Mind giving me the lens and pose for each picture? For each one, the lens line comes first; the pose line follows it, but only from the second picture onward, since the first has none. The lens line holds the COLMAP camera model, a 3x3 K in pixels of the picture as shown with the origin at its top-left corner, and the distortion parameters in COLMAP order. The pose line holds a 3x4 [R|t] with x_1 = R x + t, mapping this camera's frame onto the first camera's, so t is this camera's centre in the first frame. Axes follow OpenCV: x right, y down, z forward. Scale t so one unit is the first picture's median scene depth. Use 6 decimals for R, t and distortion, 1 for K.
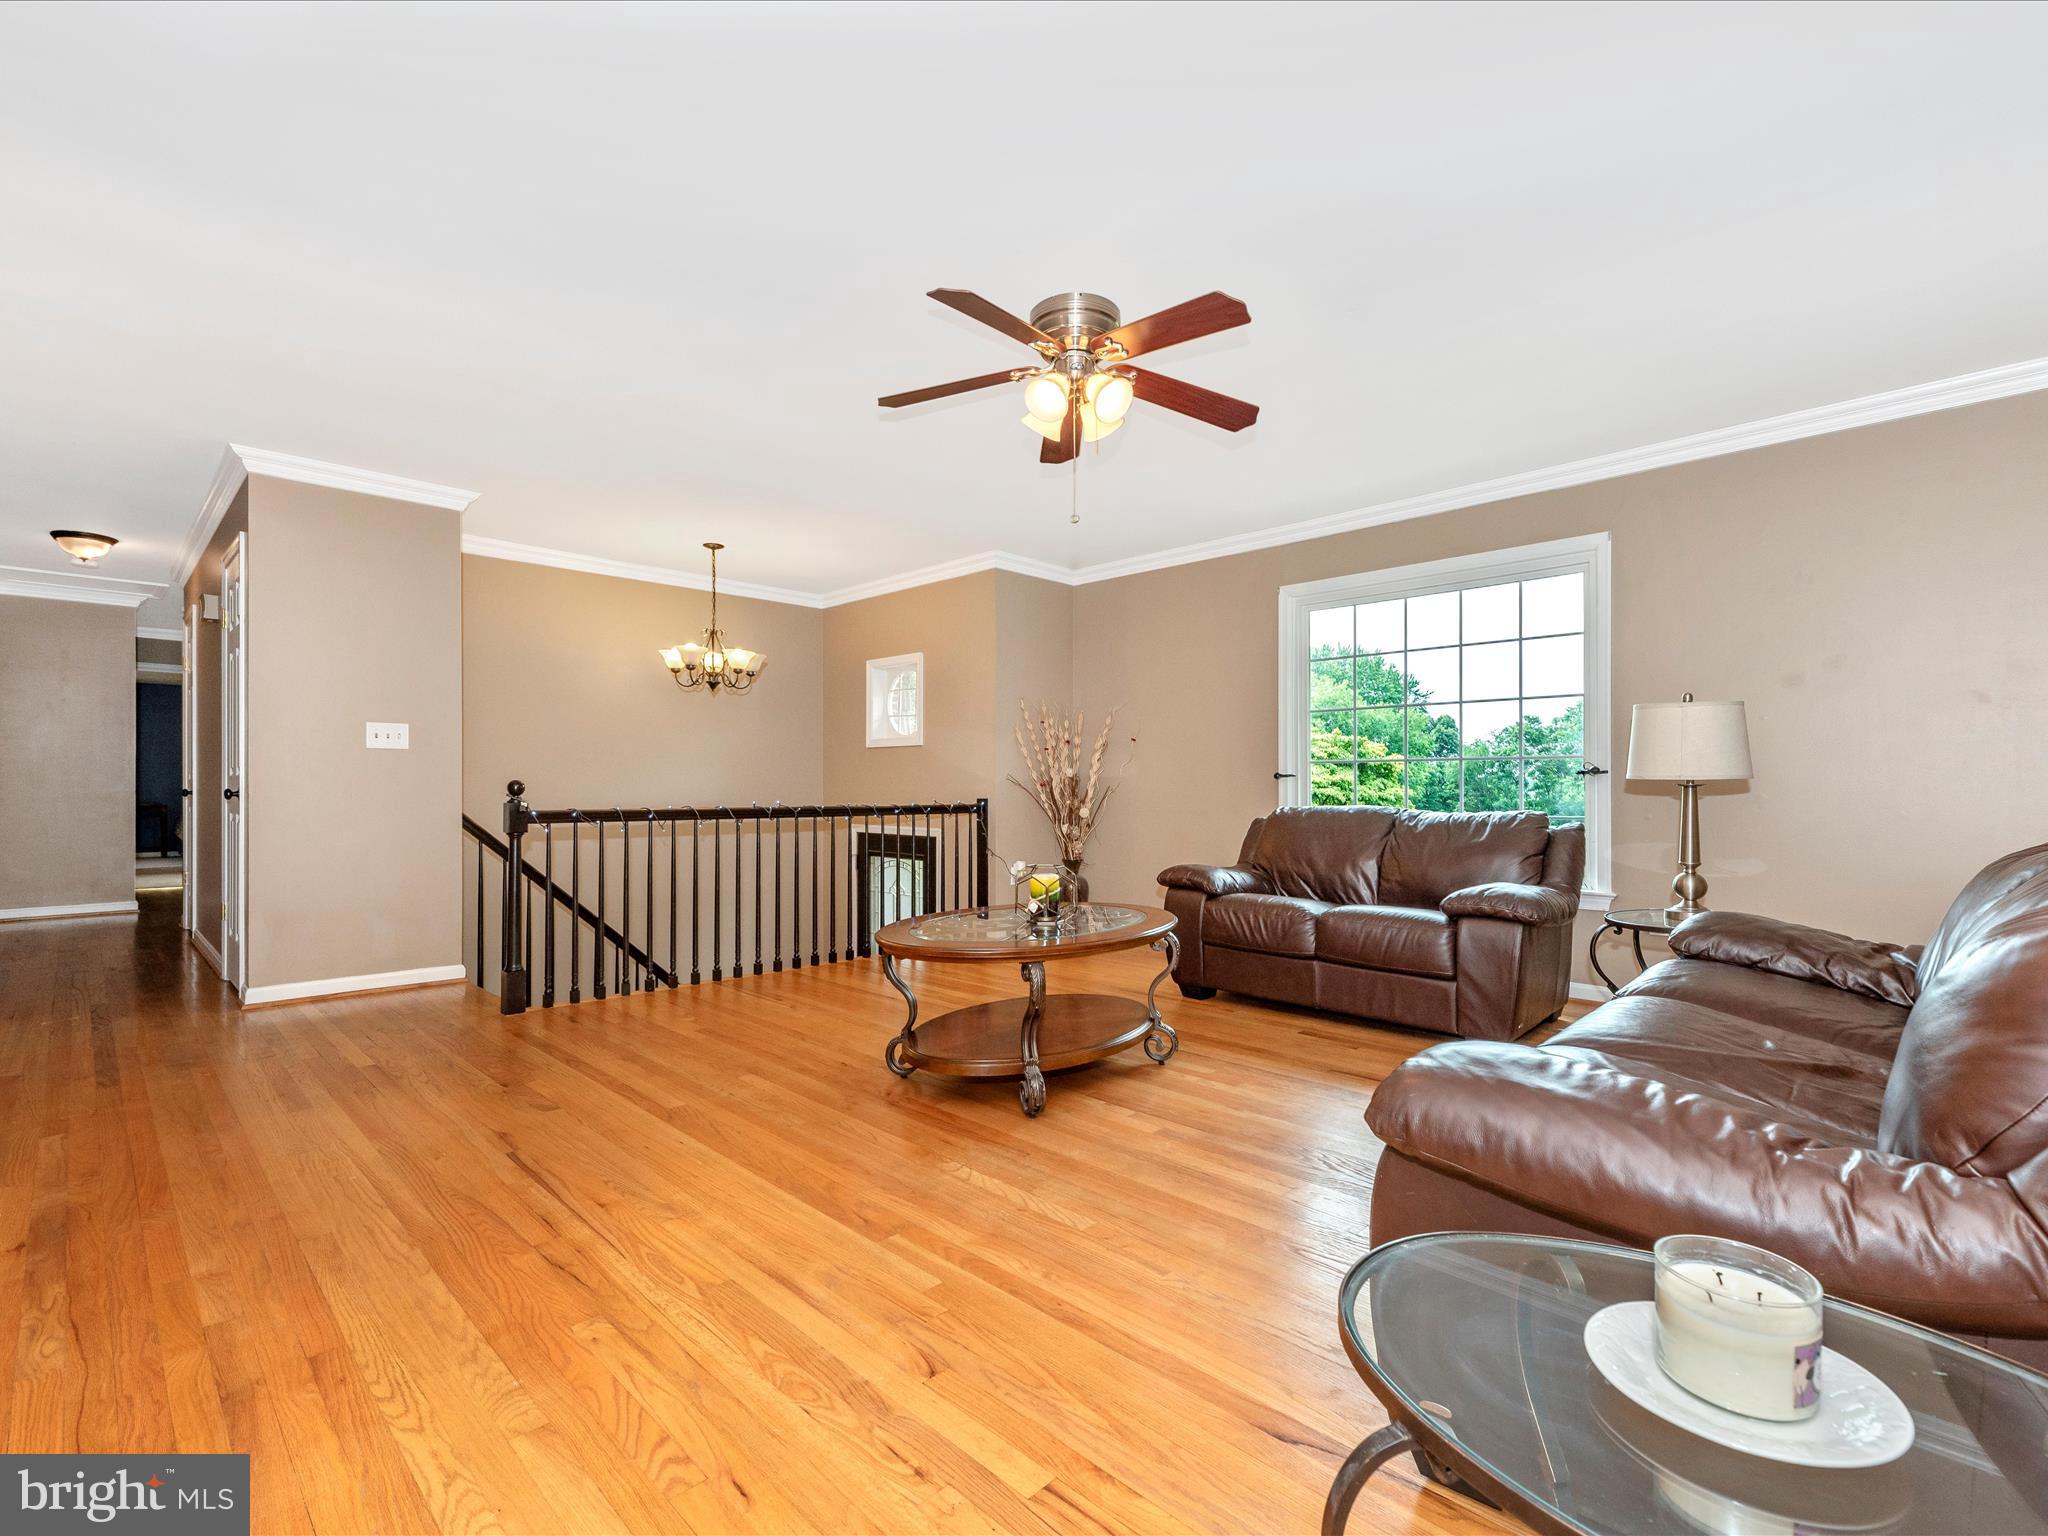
lens RADIAL K [[950.8, 0, 1020.3], [0, 950.8, 785.2], [0, 0, 1]] dist [0.002334, 0.000224]
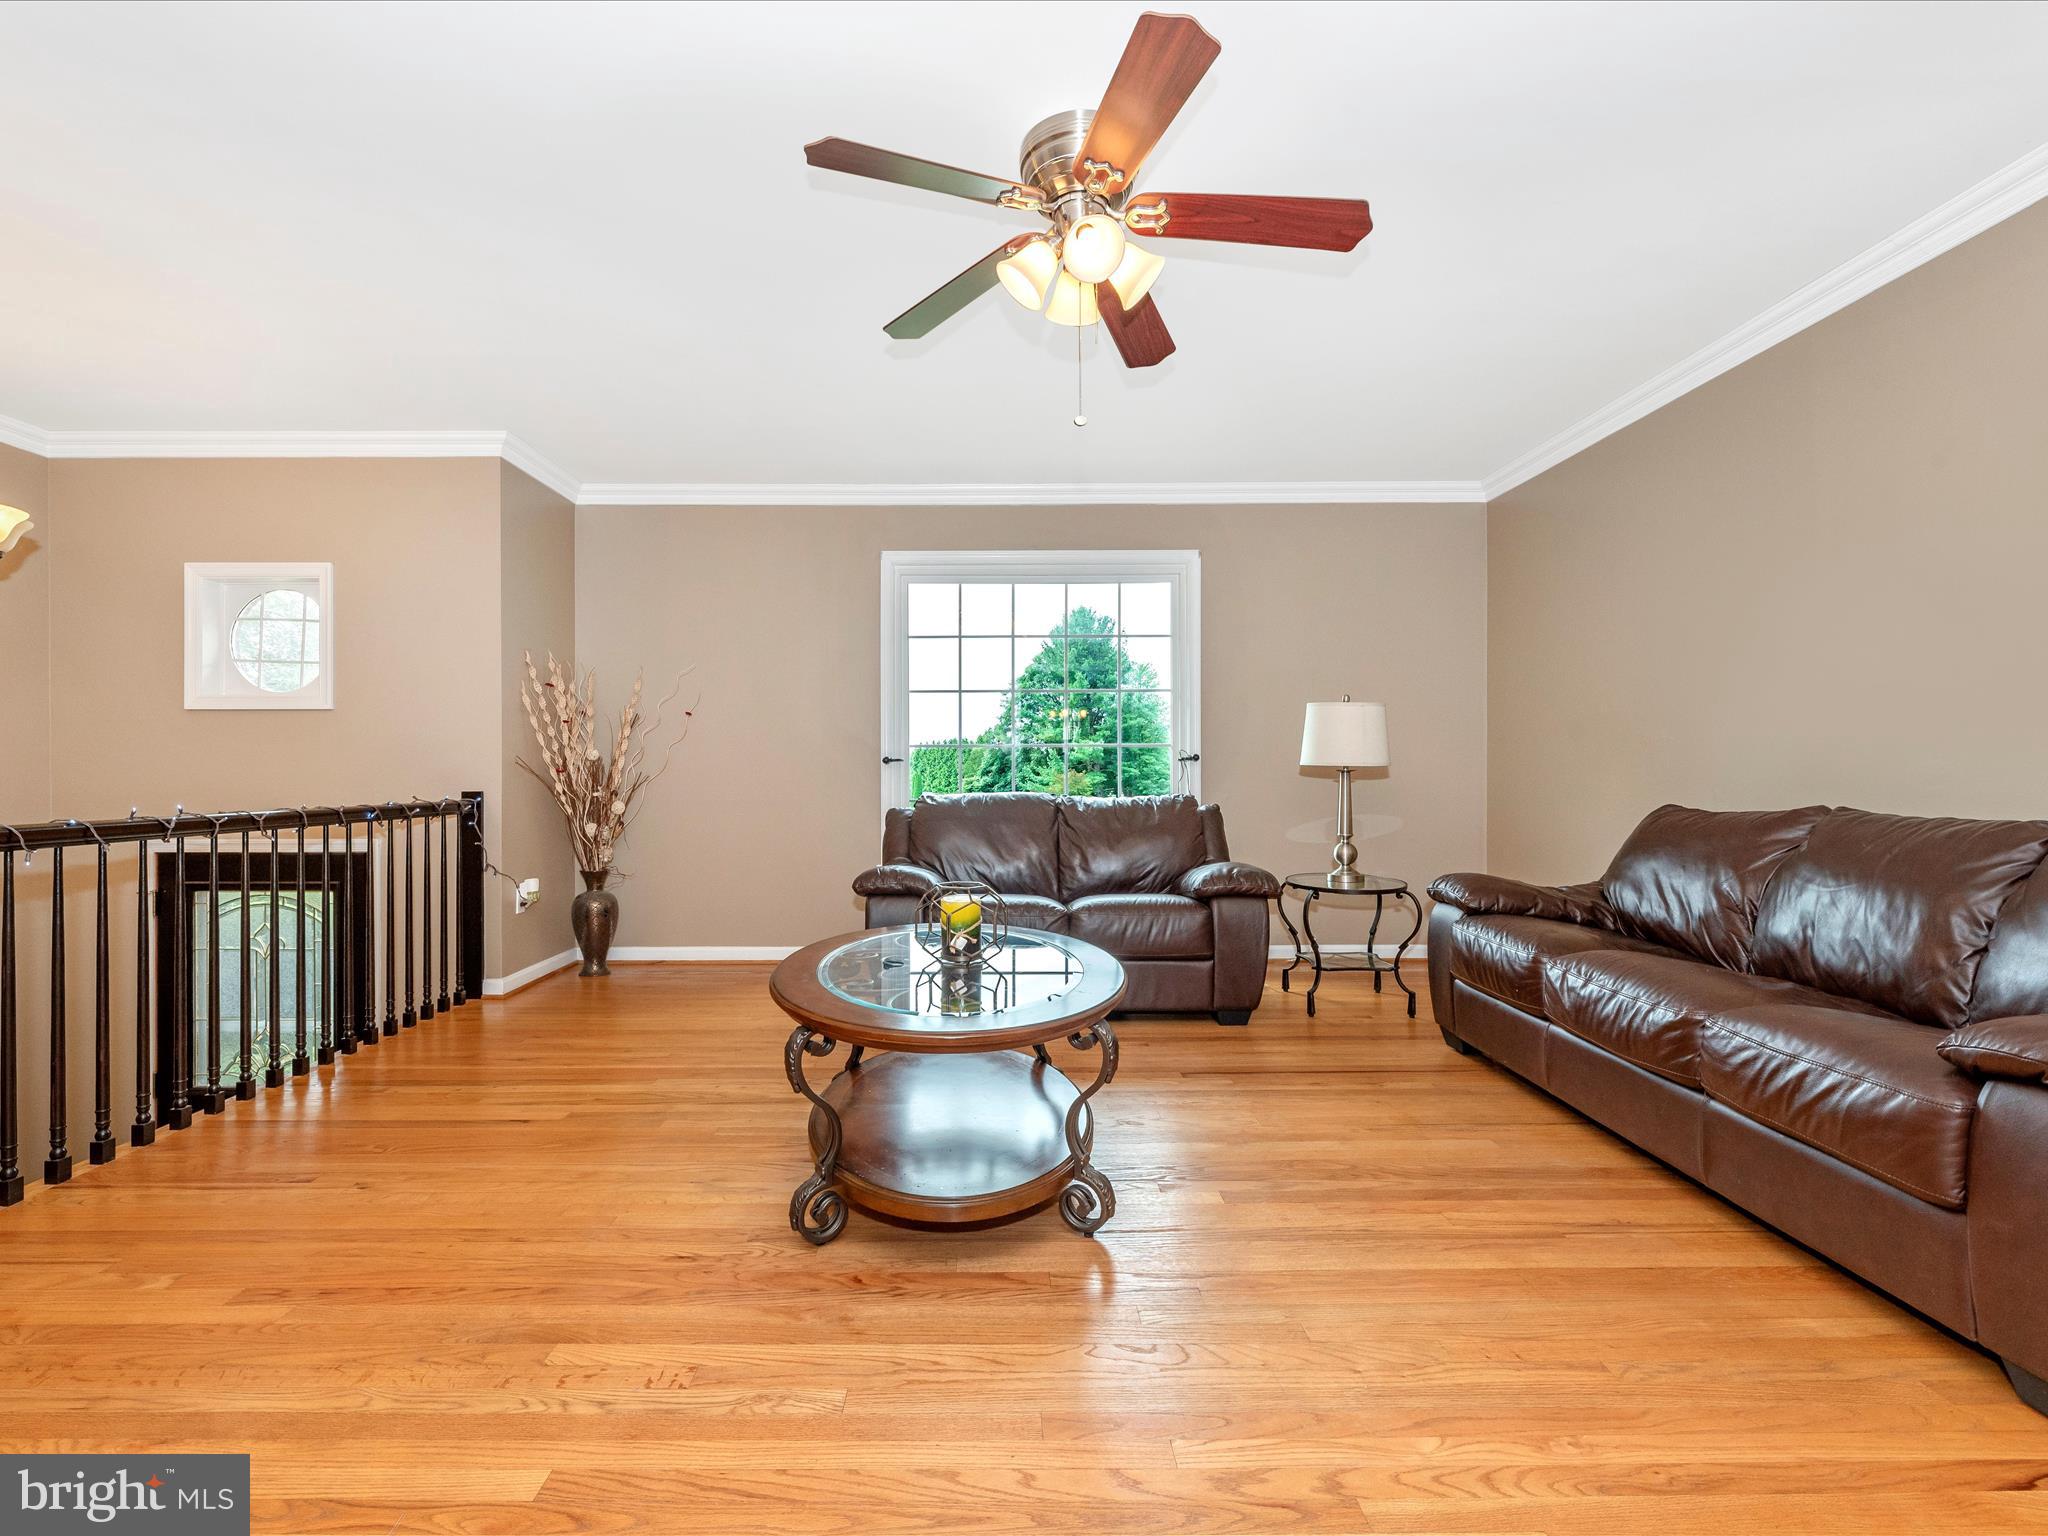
lens RADIAL K [[949.5, 0, 1020.4], [0, 949.5, 773.3], [0, 0, 1]] dist [0.000854, -0.000115]
pose [[0.701258, -0.008214, 0.712860, -0.249647], [0.001576, 0.999949, 0.009971, -0.005603], [-0.712906, -0.005869, 0.701235, 0.244676]]
